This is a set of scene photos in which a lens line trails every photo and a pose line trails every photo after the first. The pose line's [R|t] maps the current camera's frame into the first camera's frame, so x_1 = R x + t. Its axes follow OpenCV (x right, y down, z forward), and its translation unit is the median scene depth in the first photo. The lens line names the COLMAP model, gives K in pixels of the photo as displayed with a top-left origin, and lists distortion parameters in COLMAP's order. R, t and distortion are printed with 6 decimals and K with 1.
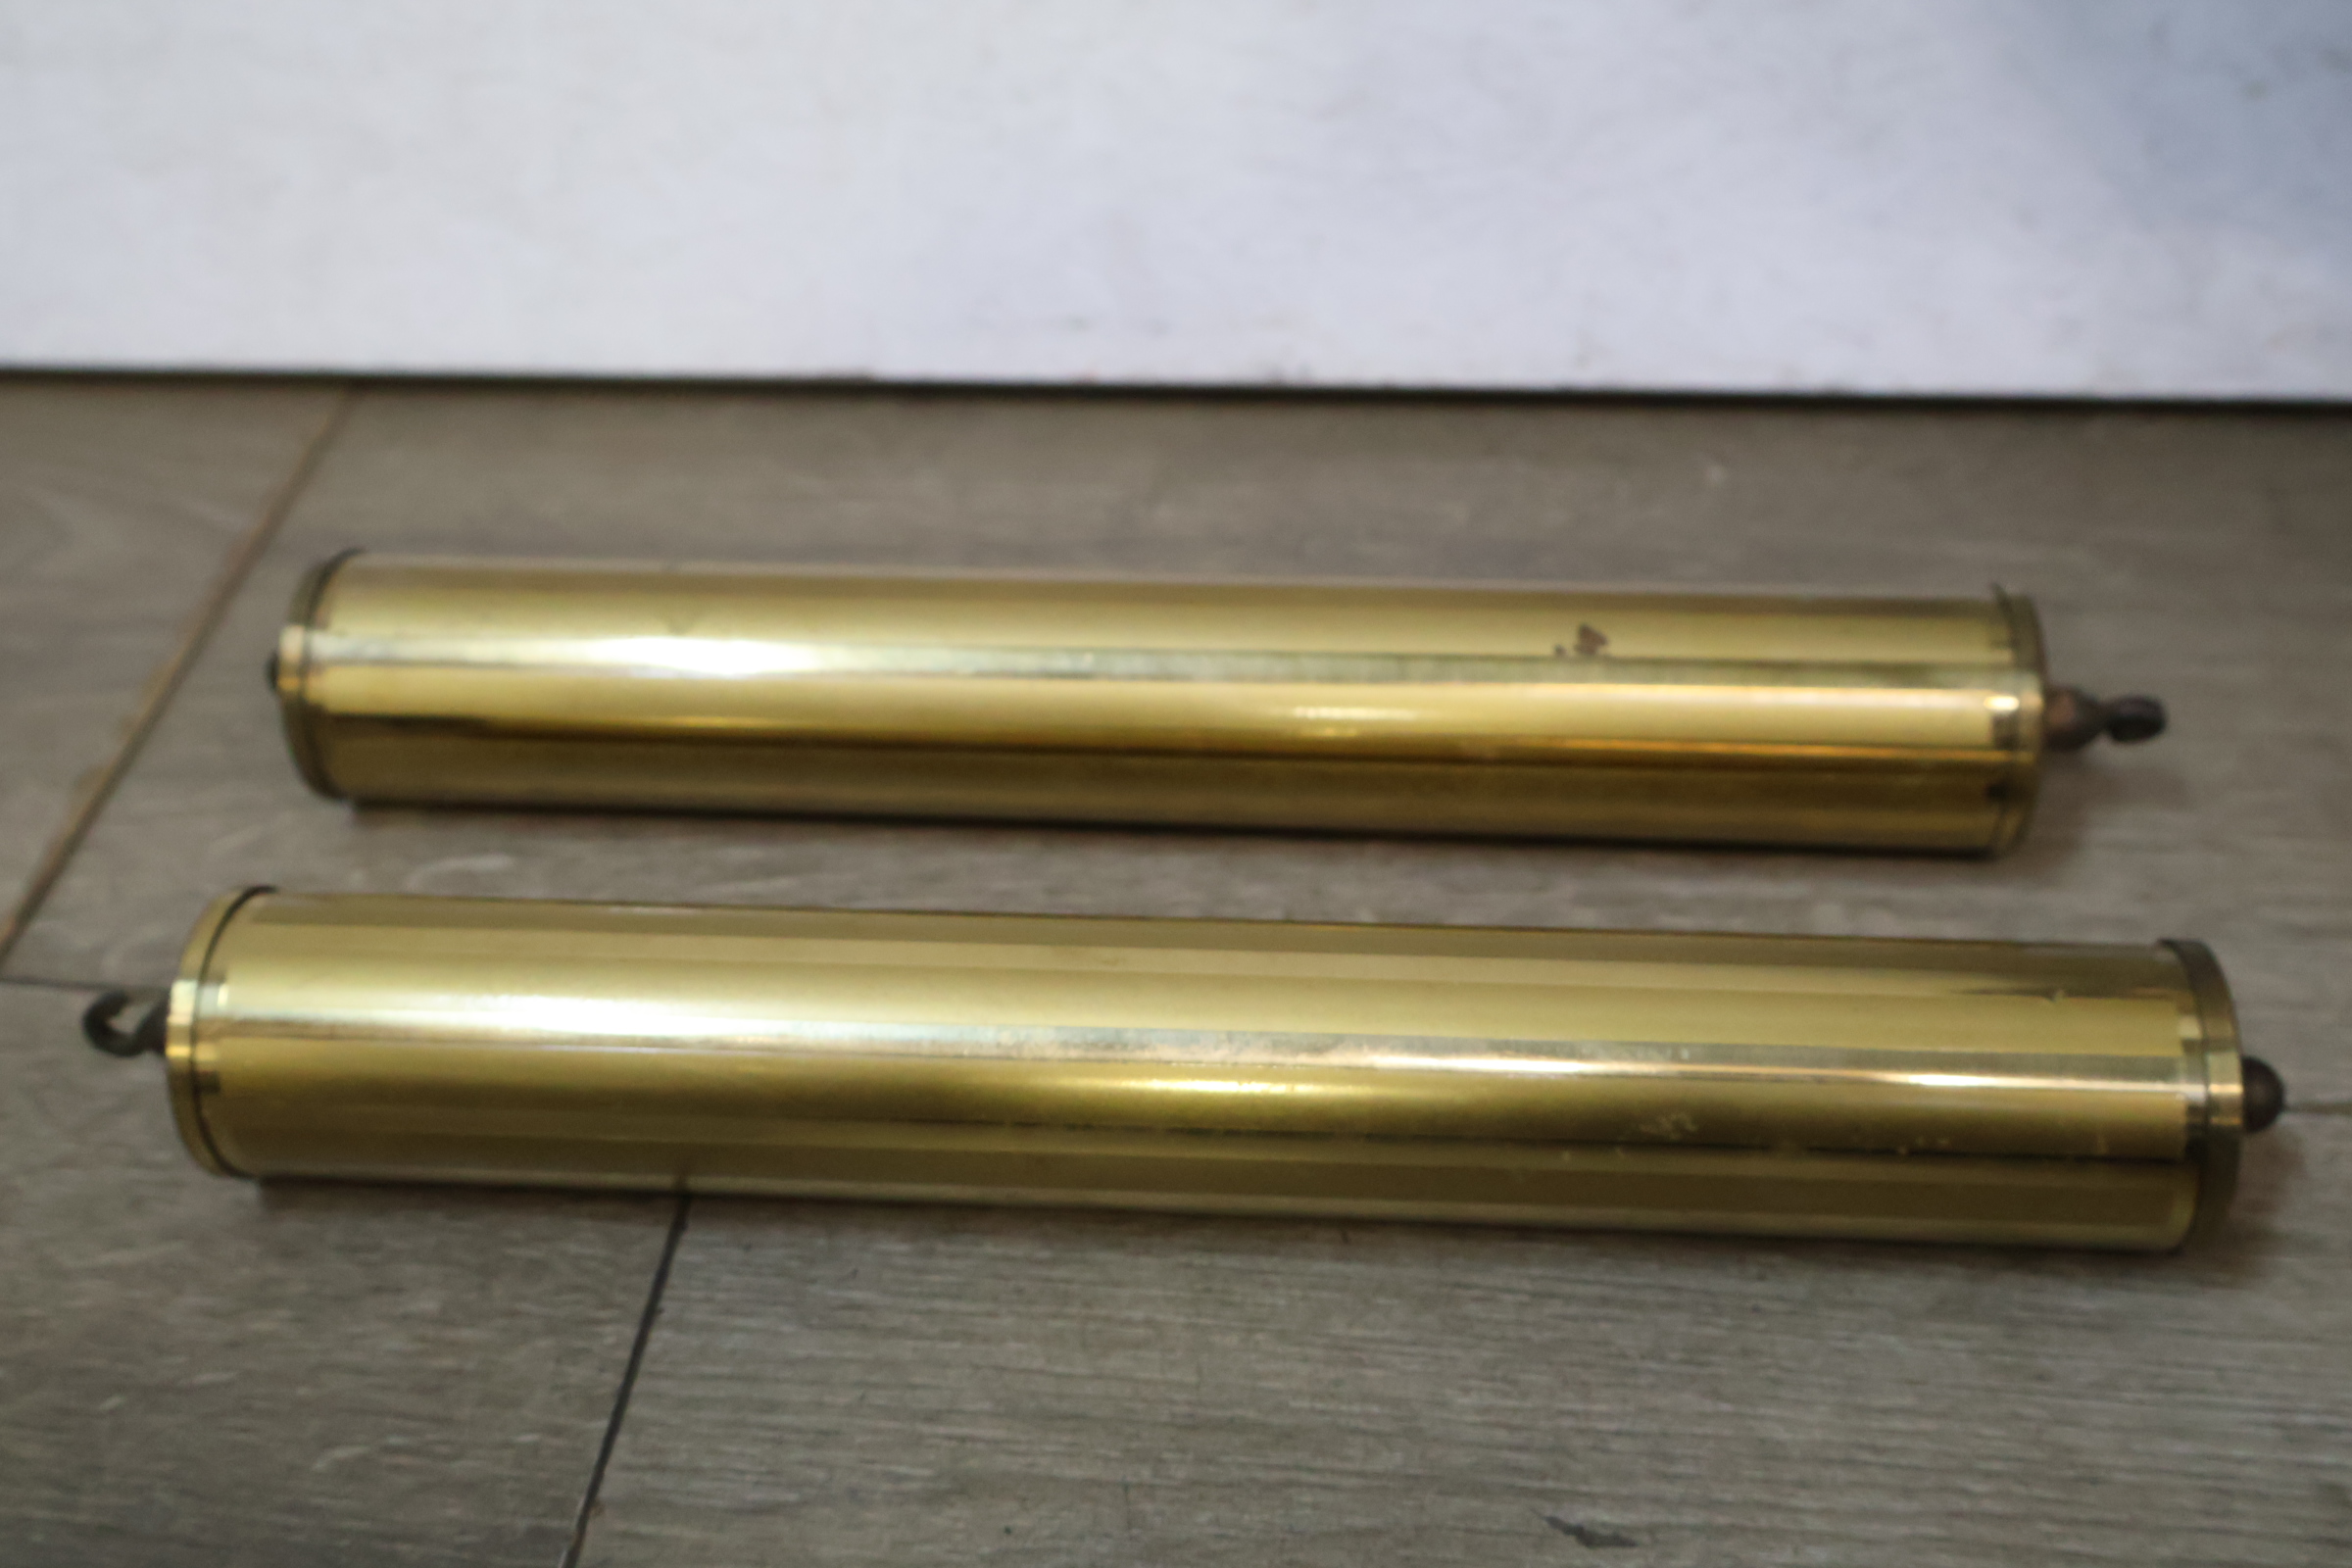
lens RADIAL K [[2632.6, 0, 1158.6], [0, 2632.6, 844.9], [0, 0, 1]] dist [0.006564, 0.000000]
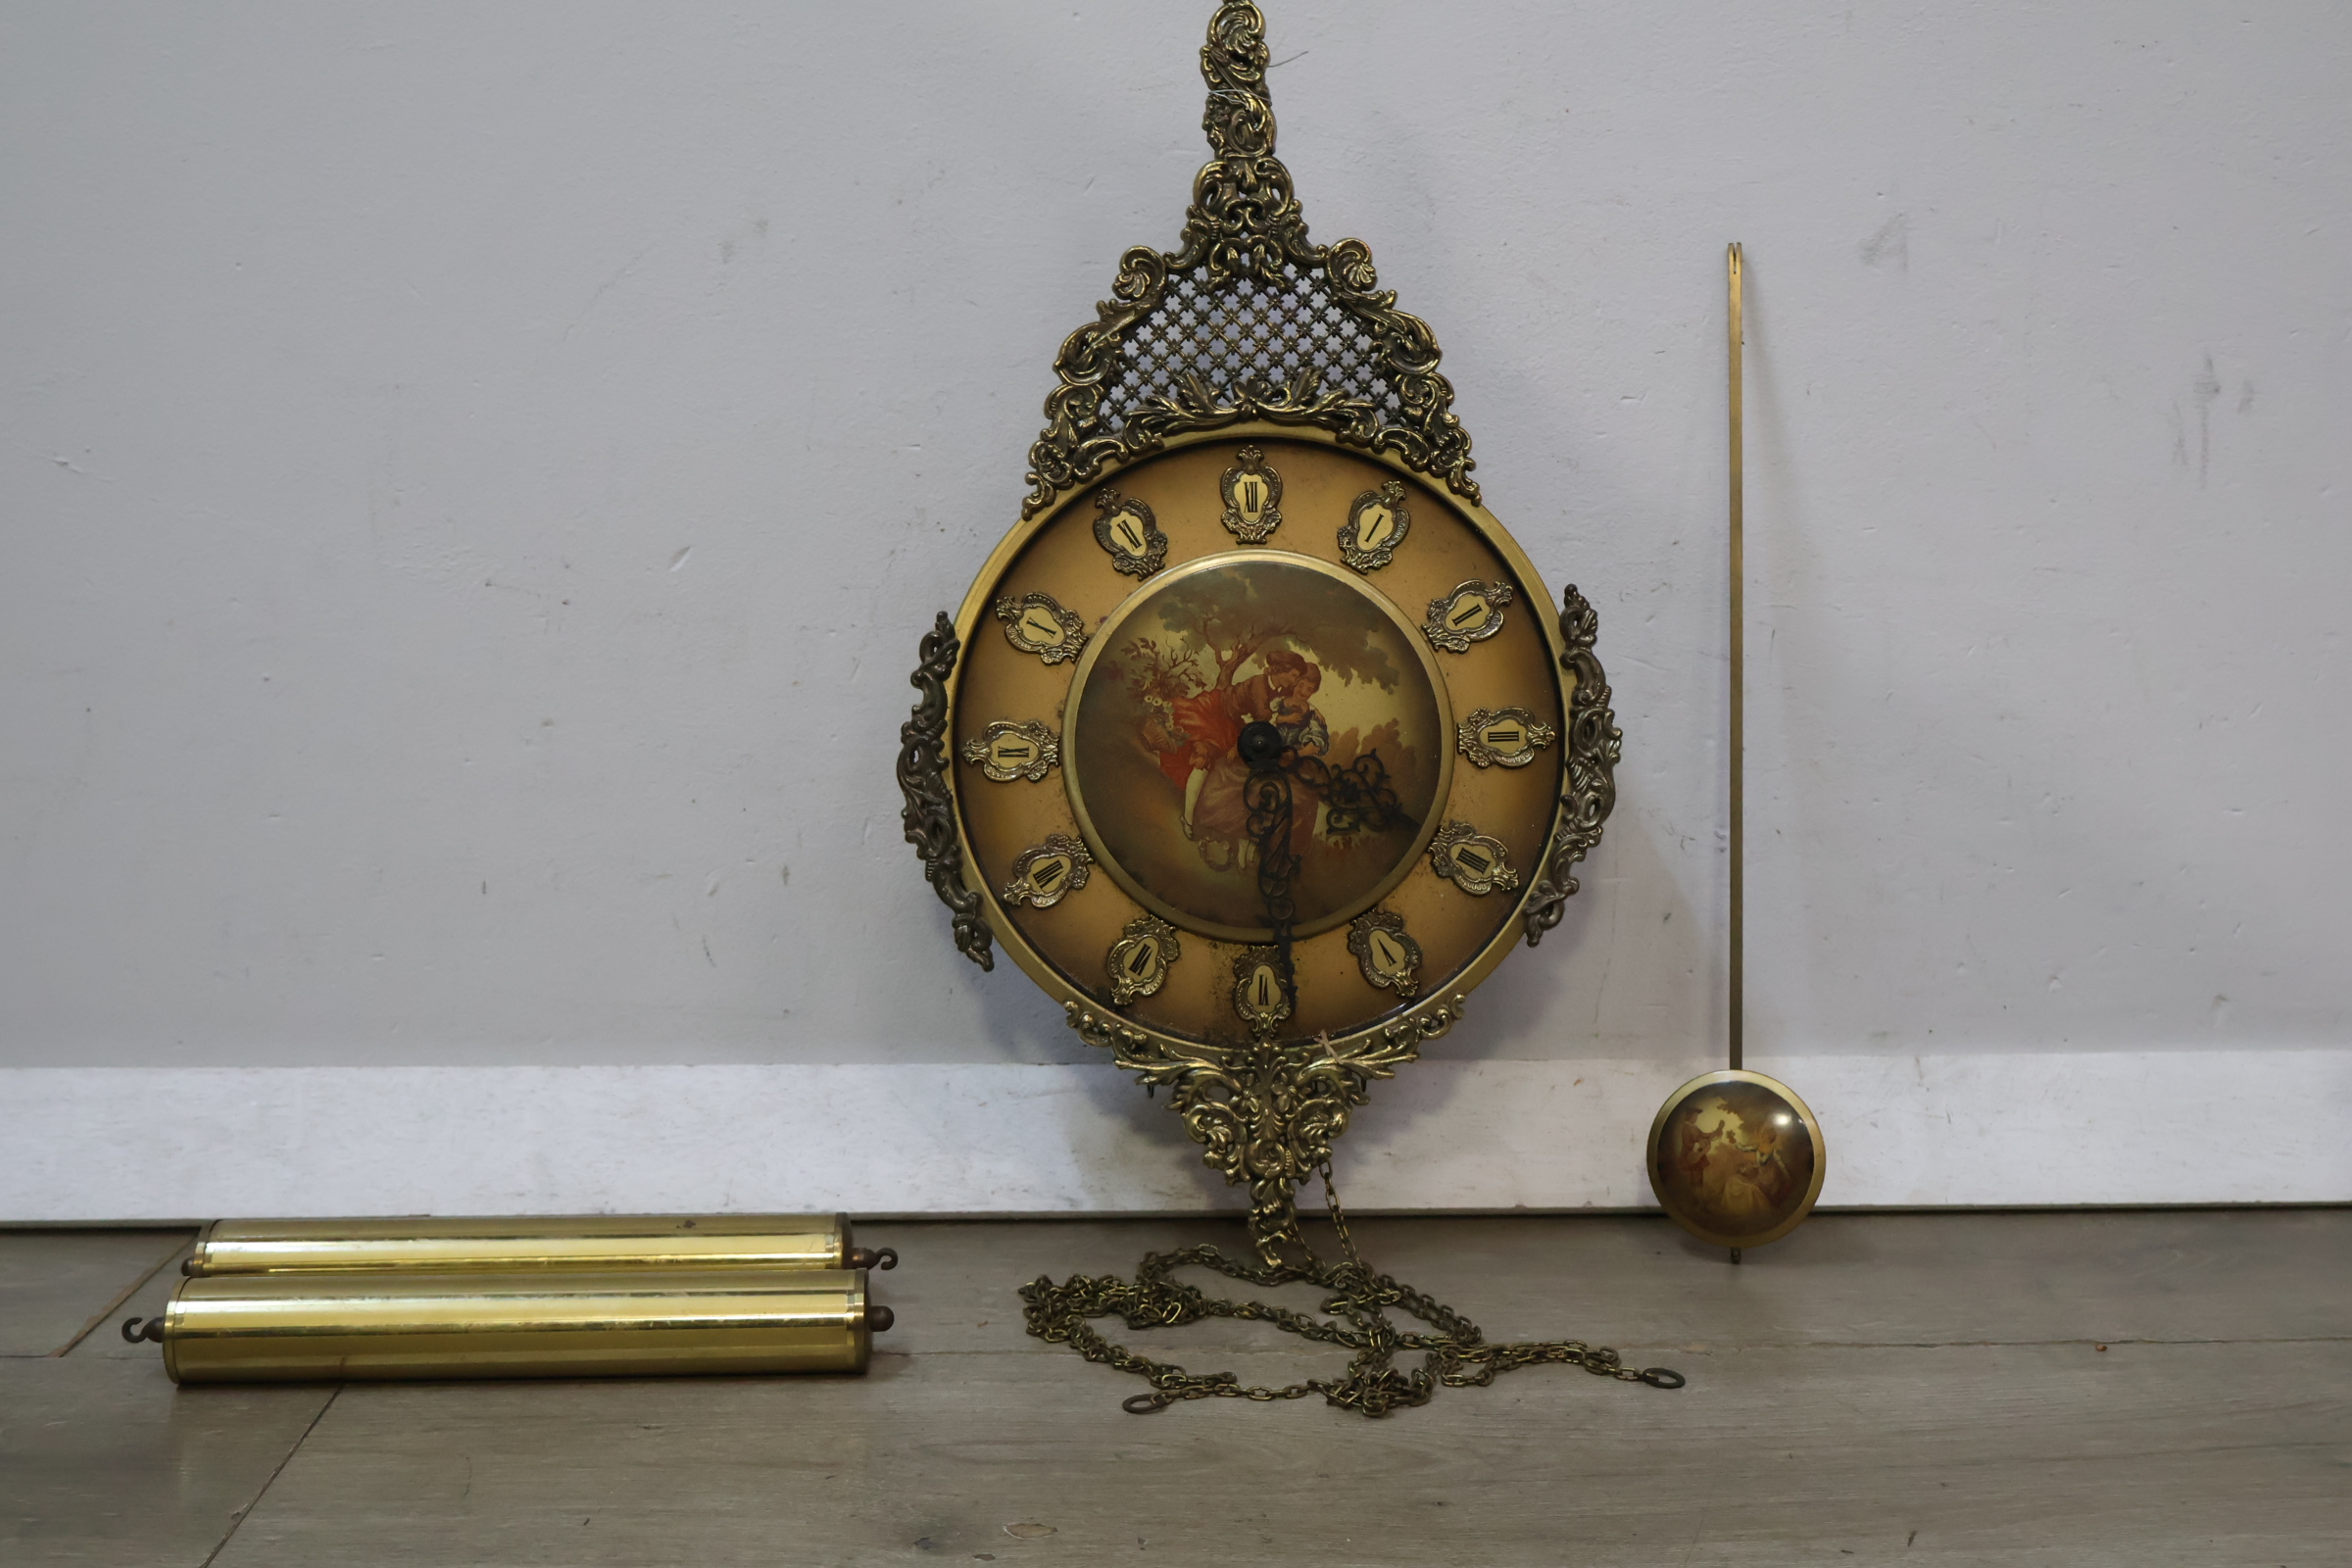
lens RADIAL K [[2632.6, 0, 1167.1], [0, 2632.6, 779.8], [0, 0, 1]] dist [0.006564, 0.000000]
pose [[0.986627, 0.033010, 0.159618, 0.190701], [0.066225, 0.813624, -0.577607, 1.132777], [-0.148936, 0.580453, 0.800557, -1.530403]]
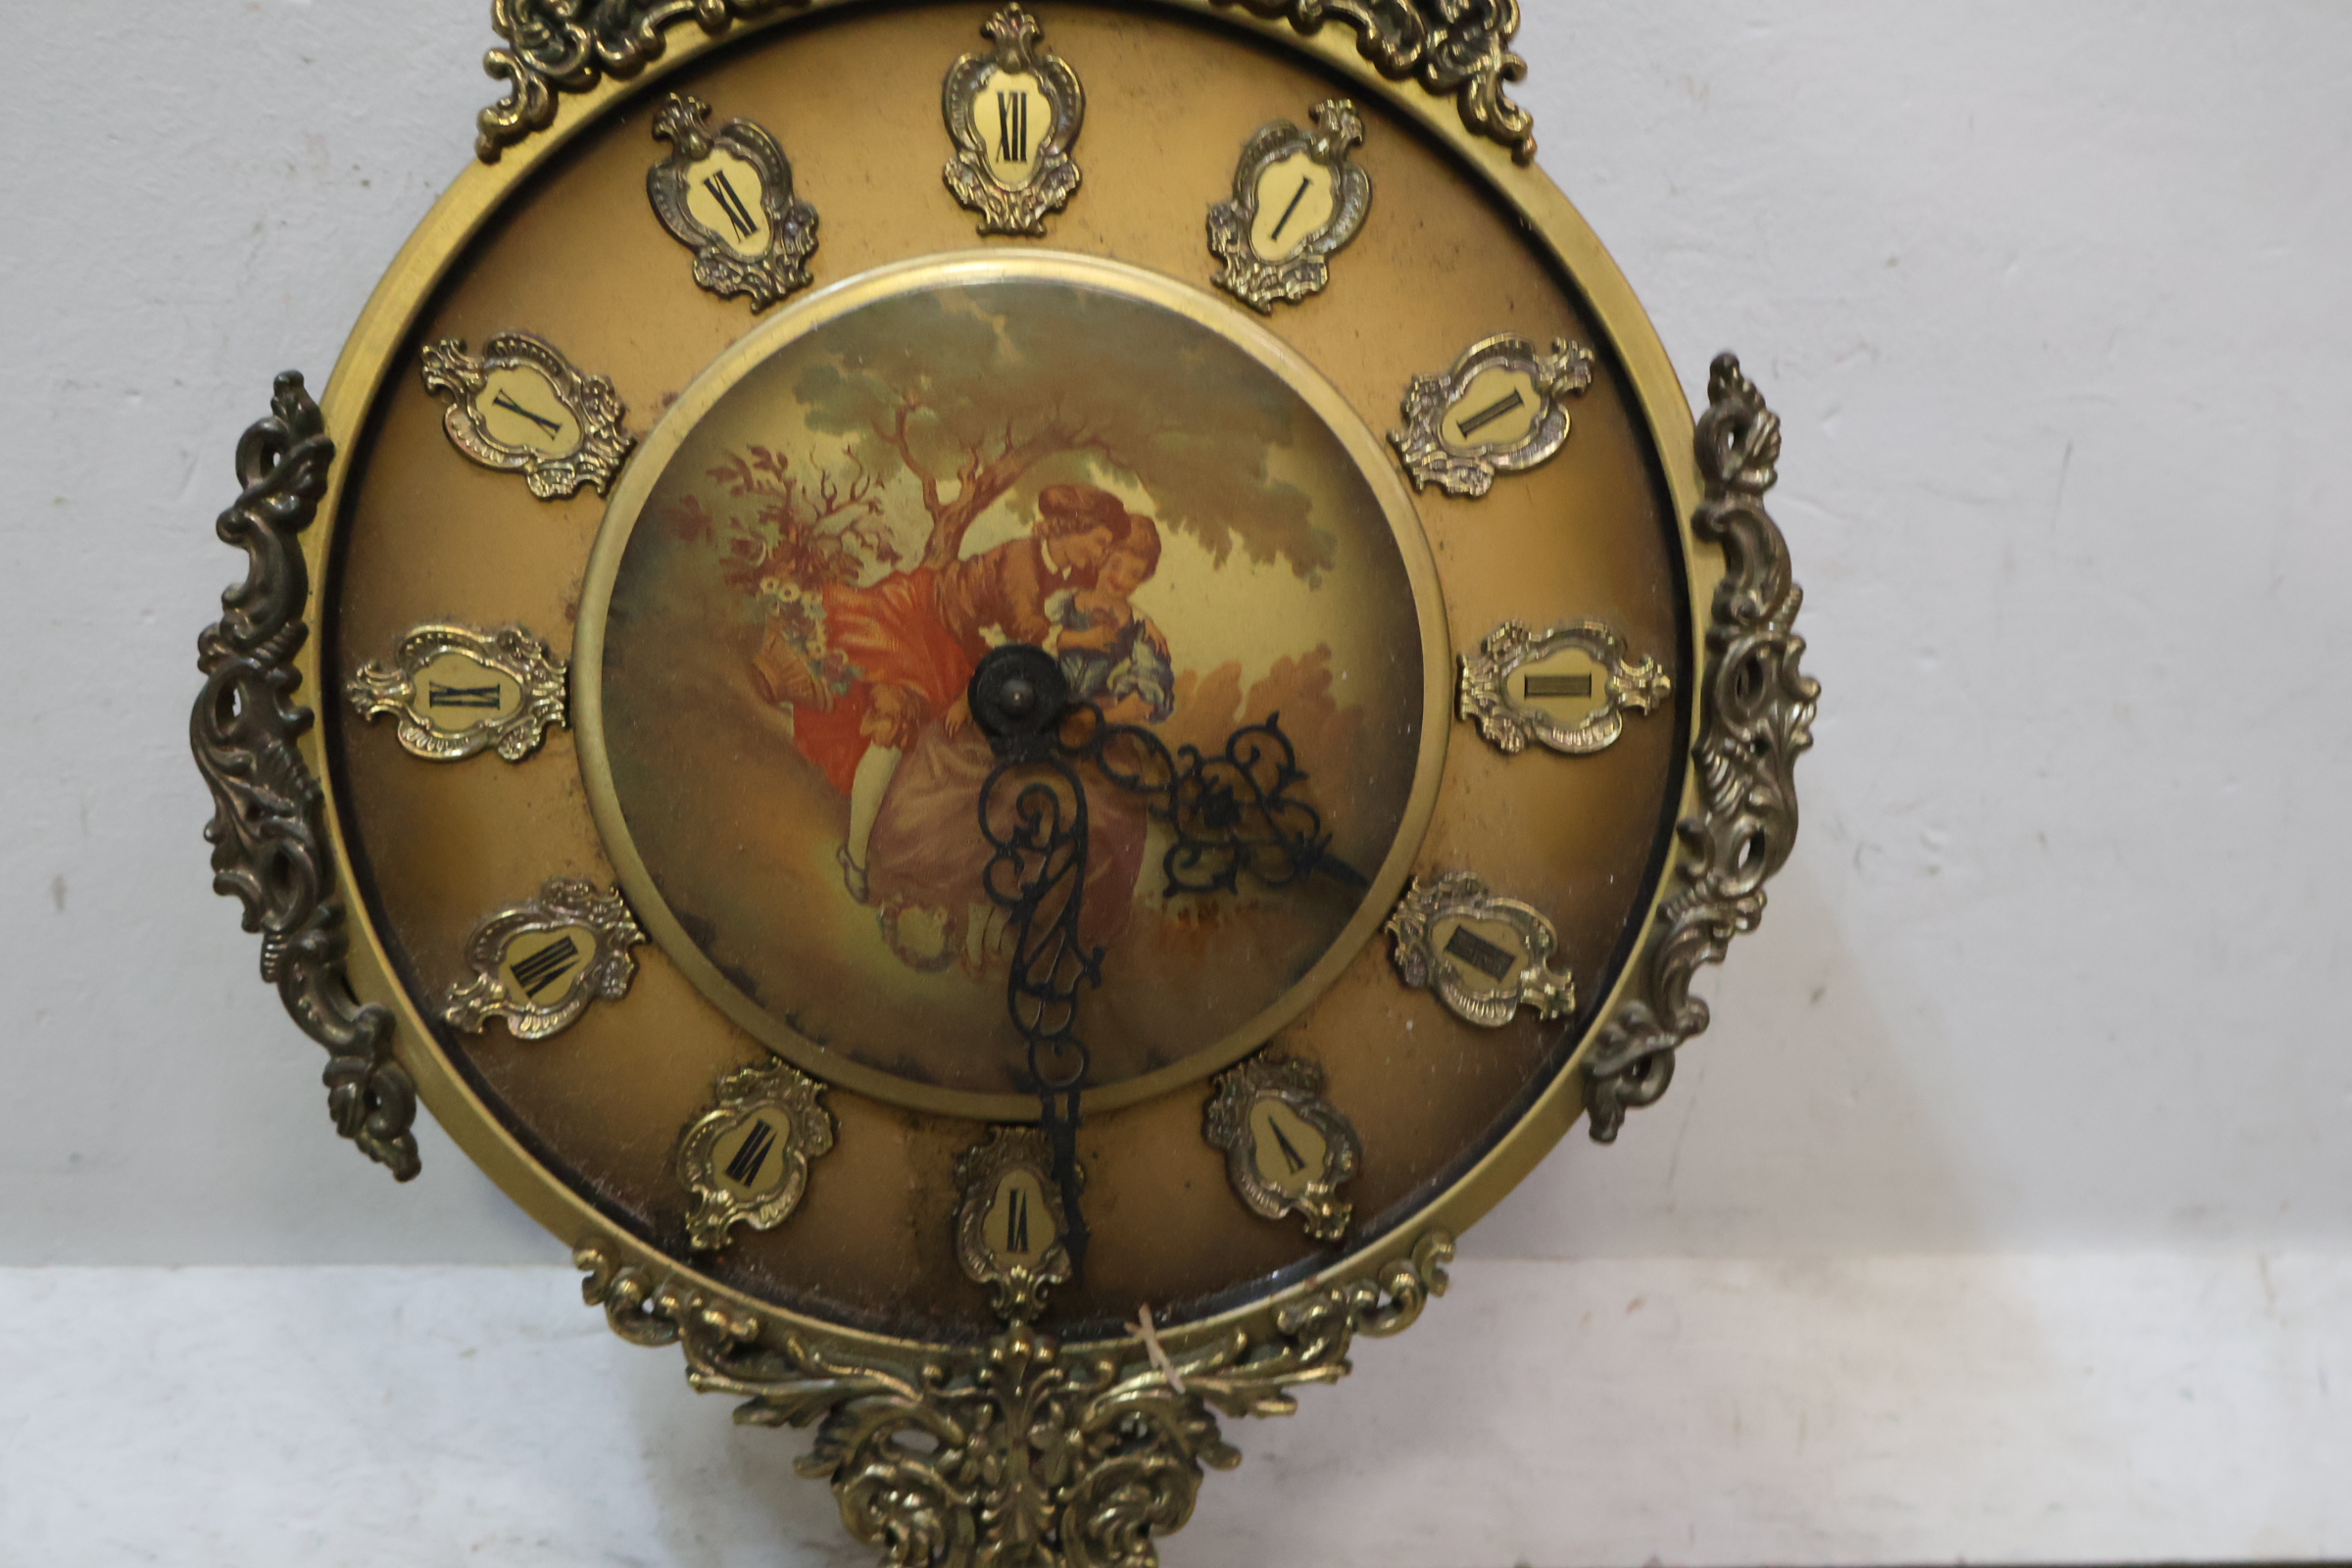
lens RADIAL K [[2632.6, 0, 1162.2], [0, 2632.6, 792.1], [0, 0, 1]] dist [0.006564, 0.000000]
pose [[0.975058, 0.033950, 0.219337, 0.524642], [0.075319, 0.878976, -0.470881, 0.133029], [-0.208778, 0.475657, 0.854495, -0.393414]]
